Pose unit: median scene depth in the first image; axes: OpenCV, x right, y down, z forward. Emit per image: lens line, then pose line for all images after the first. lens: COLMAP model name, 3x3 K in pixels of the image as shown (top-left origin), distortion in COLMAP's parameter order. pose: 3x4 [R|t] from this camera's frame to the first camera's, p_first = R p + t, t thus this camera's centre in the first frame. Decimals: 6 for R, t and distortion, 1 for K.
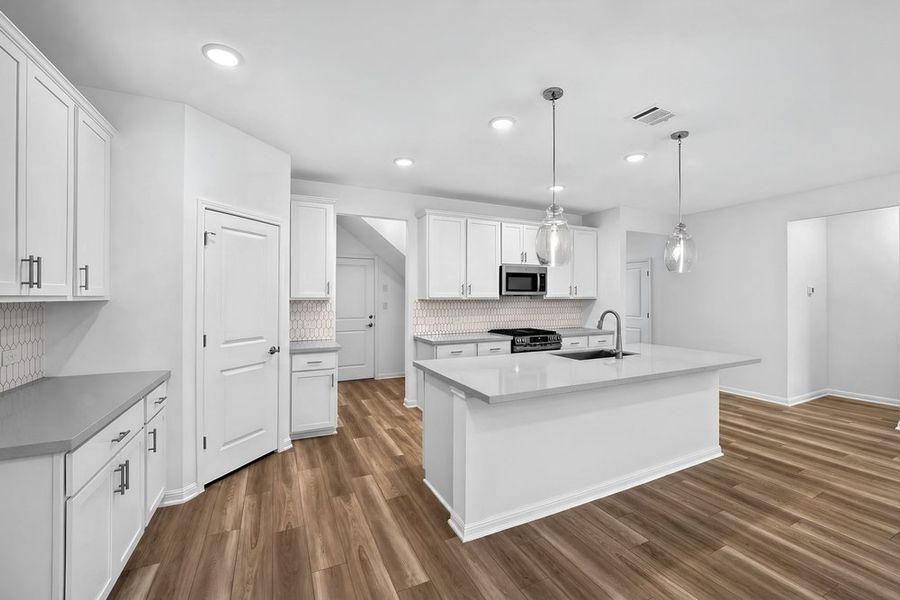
lens RADIAL K [[365.8, 0, 450.0], [0, 365.8, 300.0], [0, 0, 1]] dist [-0.001685, -0.000116]
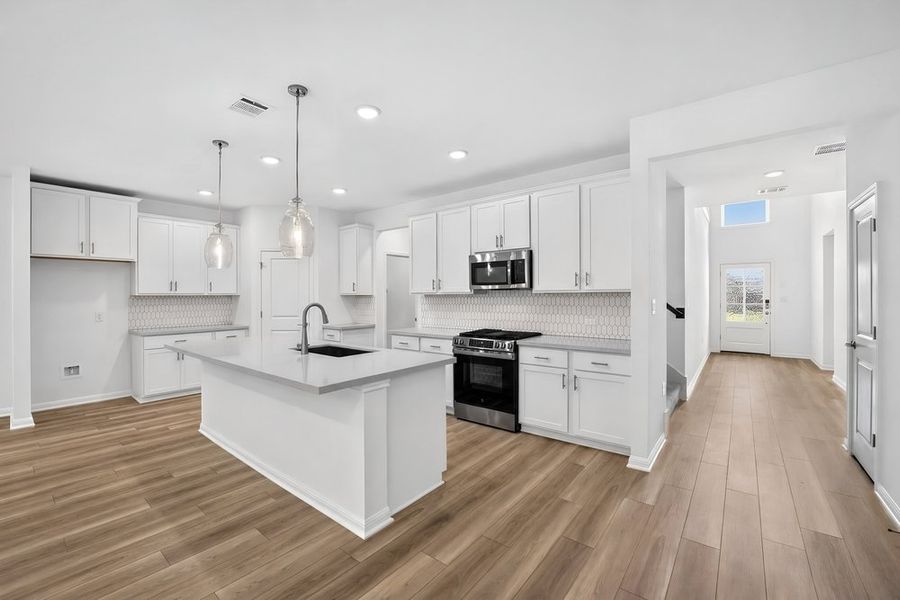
lens RADIAL K [[368.7, 0, 432.7], [0, 368.7, 297.3], [0, 0, 1]] dist [-0.000914, -0.000143]
pose [[0.408903, 0.003545, -0.912571, 1.238423], [-0.002193, 0.999993, 0.002902, 0.004835], [0.912575, 0.000814, 0.408908, 0.761737]]
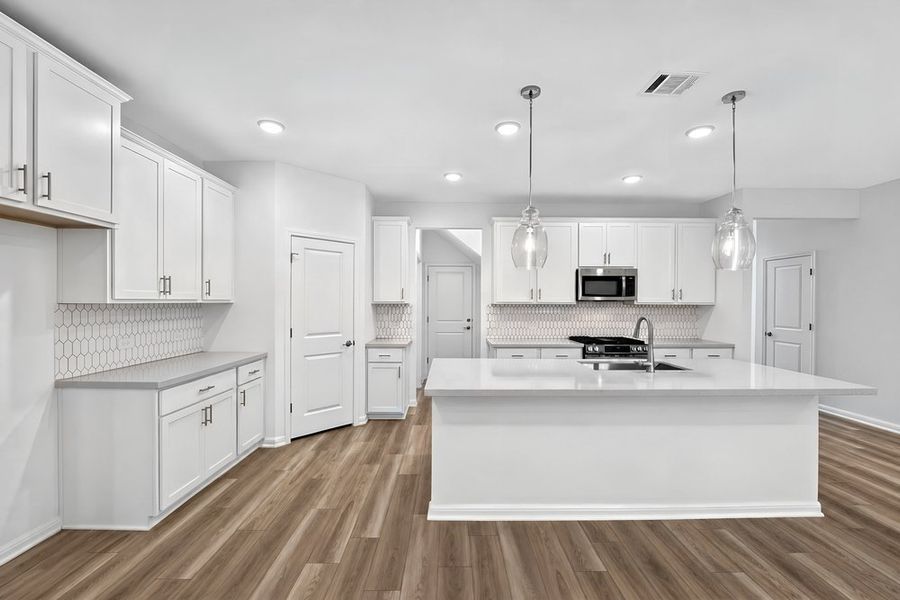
lens RADIAL K [[365.8, 0, 451.7], [0, 365.8, 306.1], [0, 0, 1]] dist [-0.002454, -0.000583]
pose [[0.905321, 0.007722, -0.424658, 0.337941], [-0.007066, 0.999970, 0.003120, 0.002468], [0.424670, 0.000176, 0.905348, 0.012995]]
